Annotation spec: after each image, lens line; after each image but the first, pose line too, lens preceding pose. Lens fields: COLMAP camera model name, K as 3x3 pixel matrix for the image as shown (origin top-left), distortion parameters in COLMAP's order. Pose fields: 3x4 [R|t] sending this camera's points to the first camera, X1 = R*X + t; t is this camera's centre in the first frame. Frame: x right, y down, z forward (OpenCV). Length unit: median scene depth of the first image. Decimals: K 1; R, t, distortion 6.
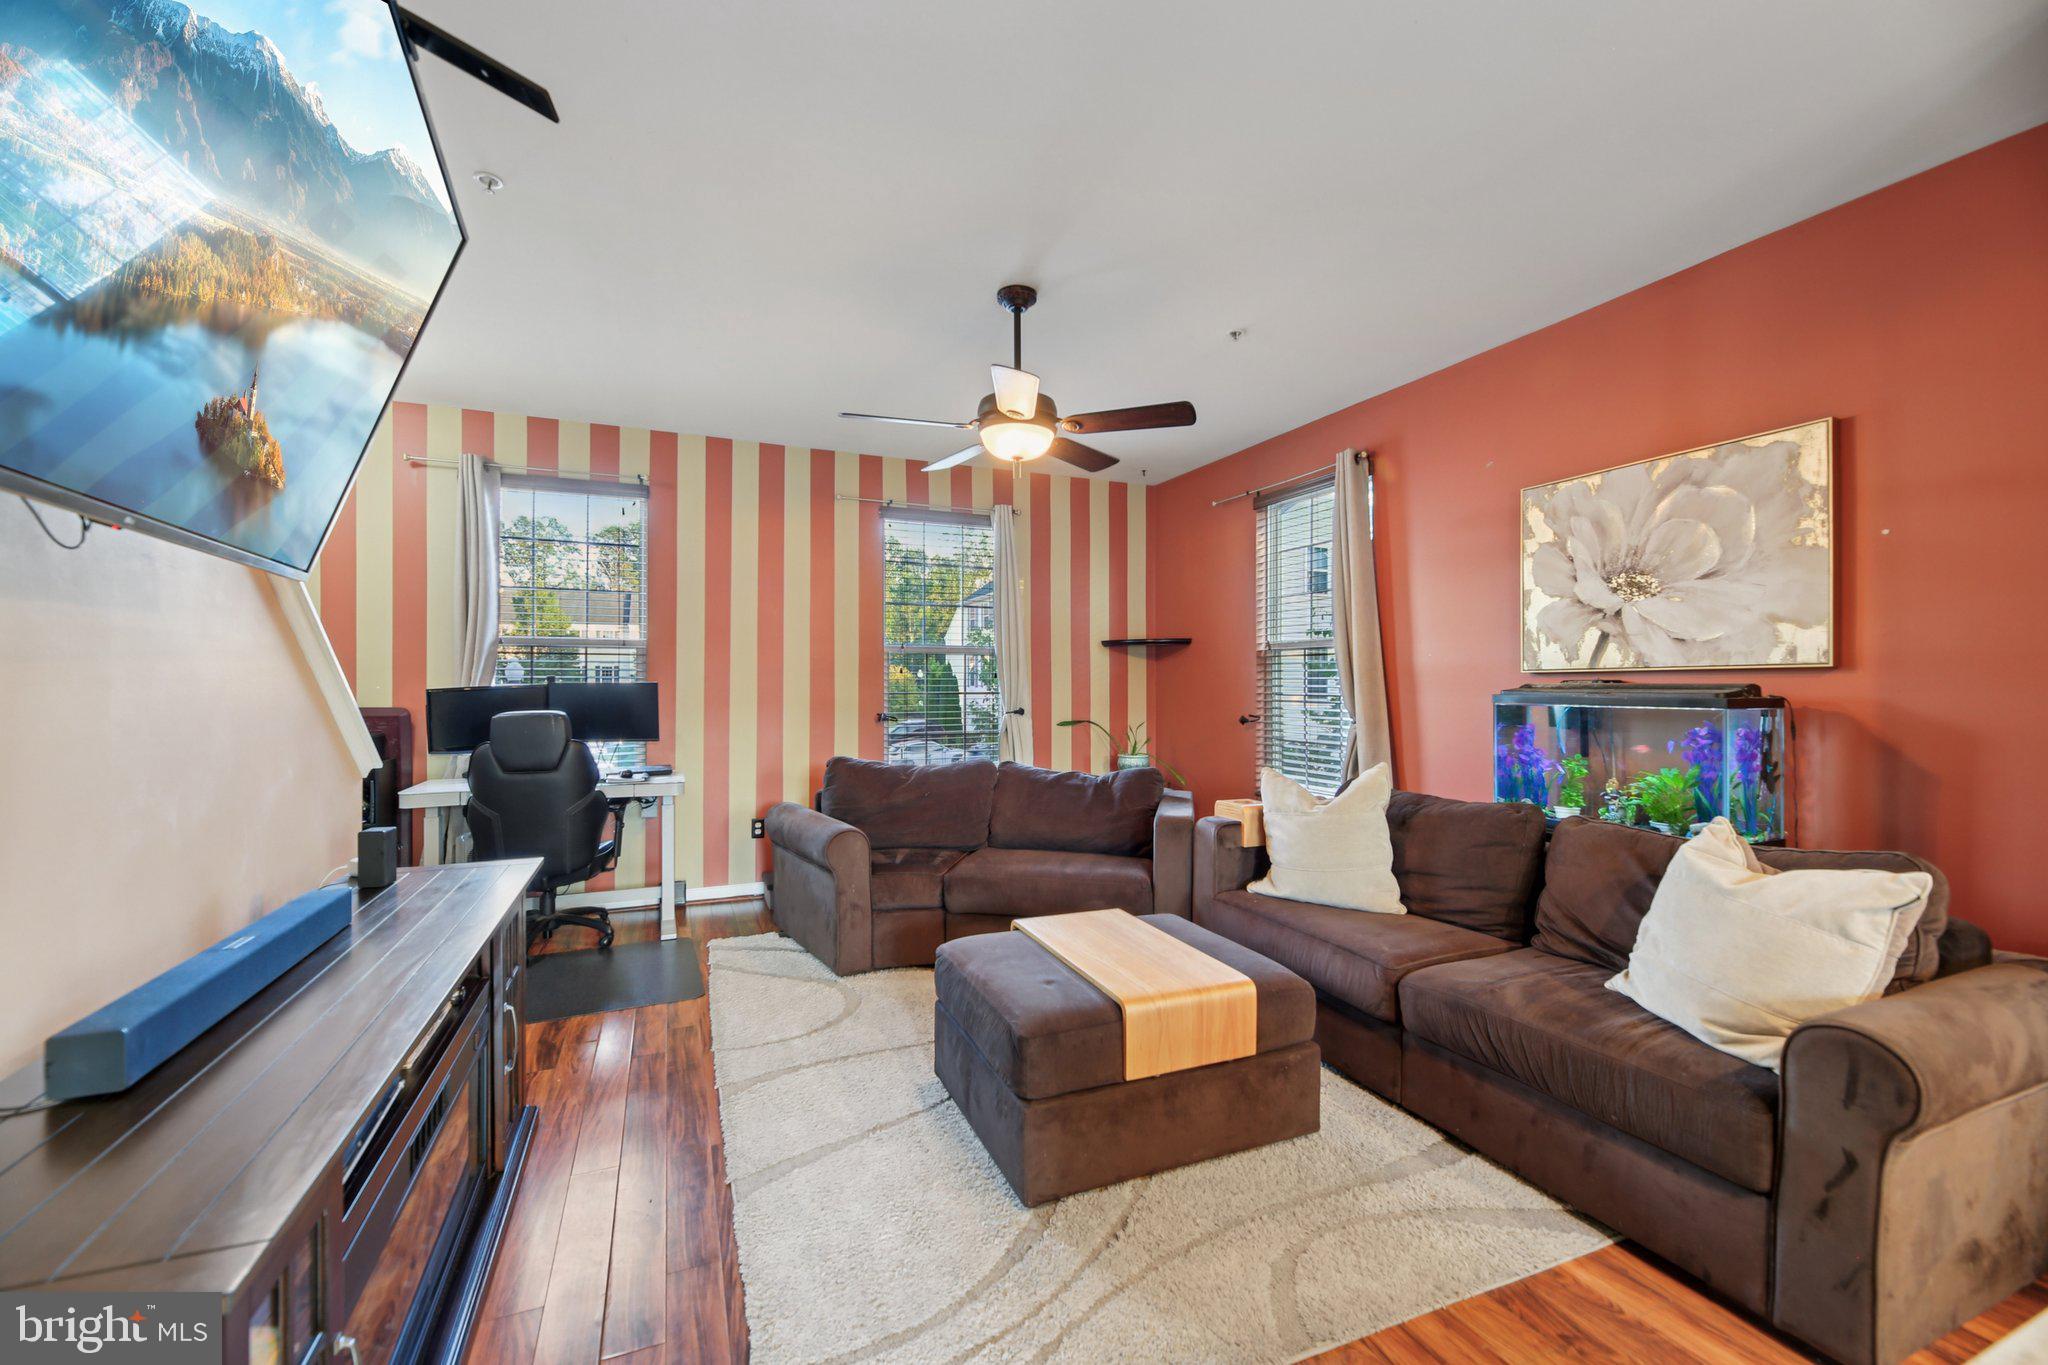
lens RADIAL K [[833.1, 0, 1026.6], [0, 833.1, 687.9], [0, 0, 1]] dist [0.000111, 0.001028]
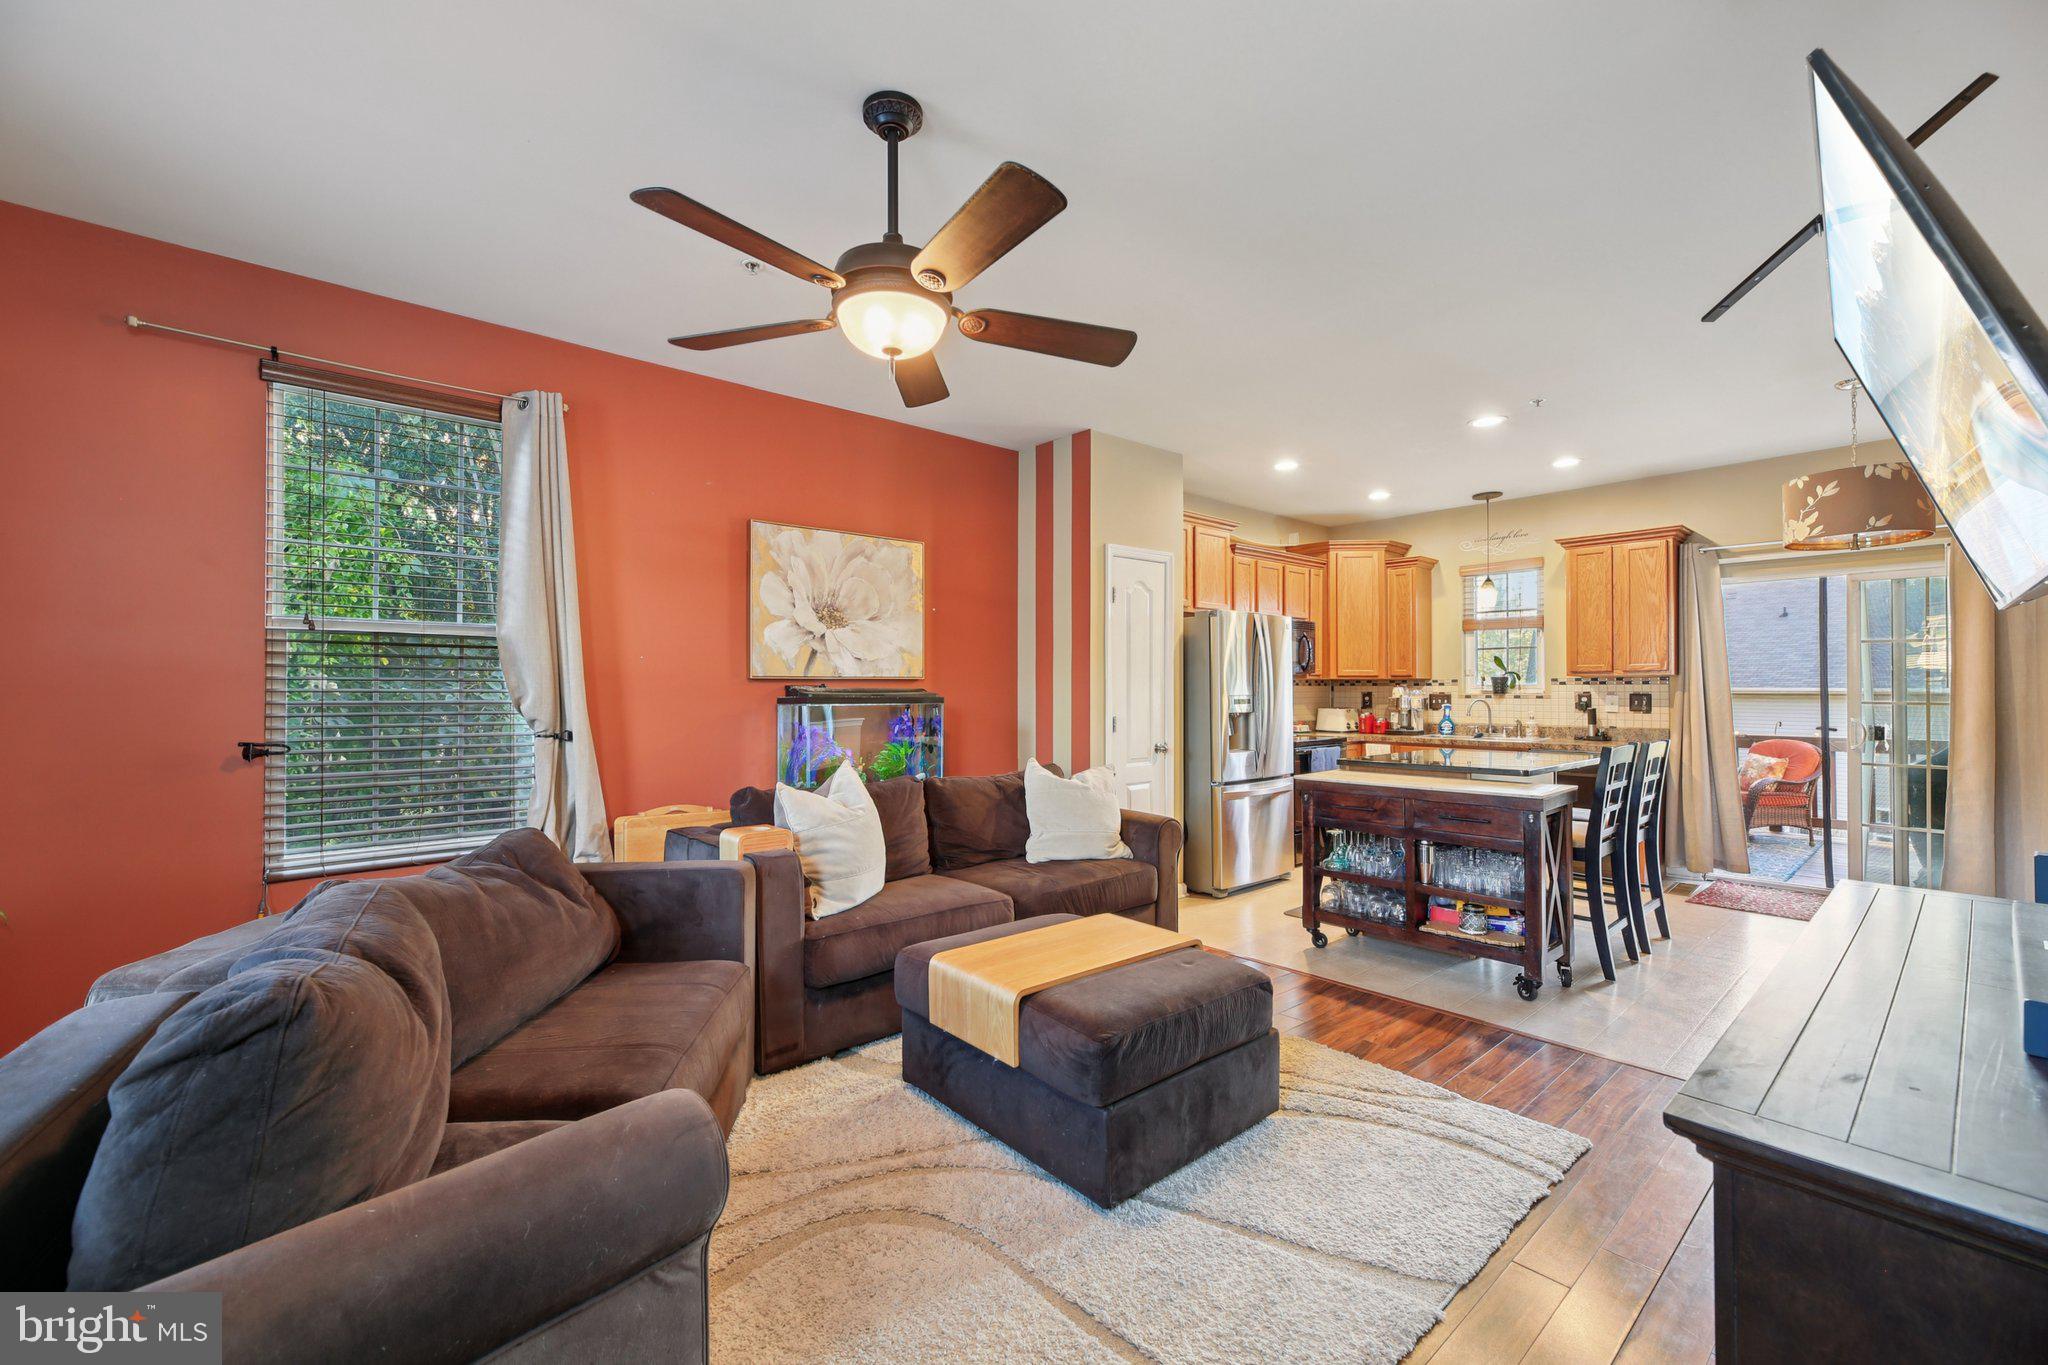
lens RADIAL K [[833.1, 0, 1020.2], [0, 833.1, 676.2], [0, 0, 1]] dist [0.000111, 0.001028]
pose [[-0.307641, 0.016036, 0.951367, -0.778914], [0.003266, 0.999870, -0.015797, -0.002863], [-0.951497, -0.001753, -0.307654, 1.269504]]
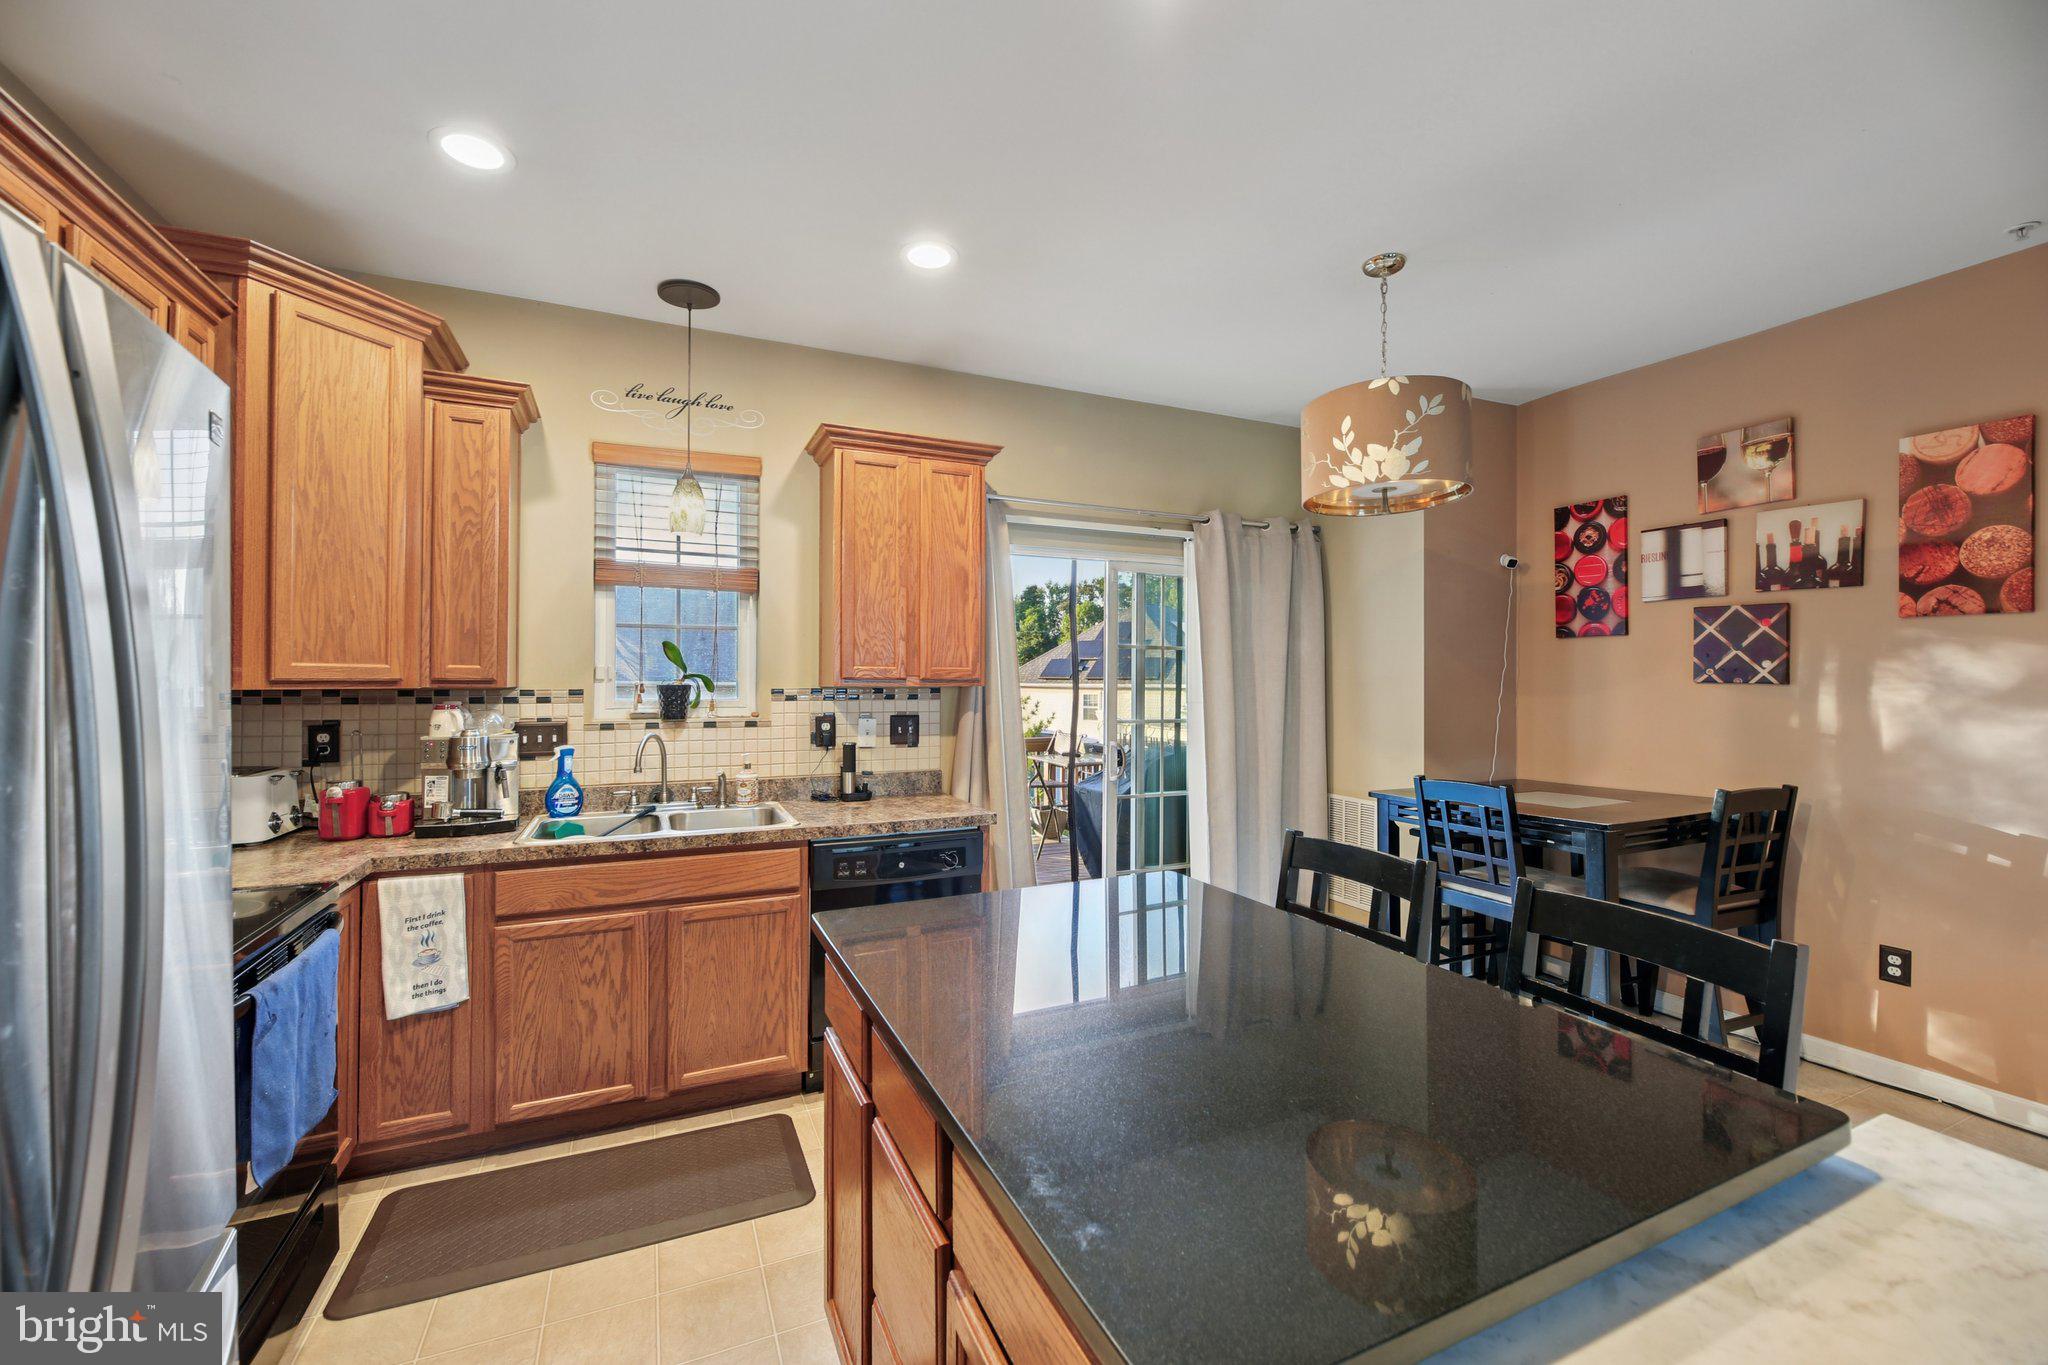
lens RADIAL K [[833.1, 0, 1023.8], [0, 833.1, 673.8], [0, 0, 1]] dist [0.000111, 0.001028]
pose [[-0.999752, -0.003397, -0.021992, 0.621871], [-0.003316, 0.999988, -0.003731, -0.046842], [0.022004, -0.003657, -0.999751, 0.393244]]
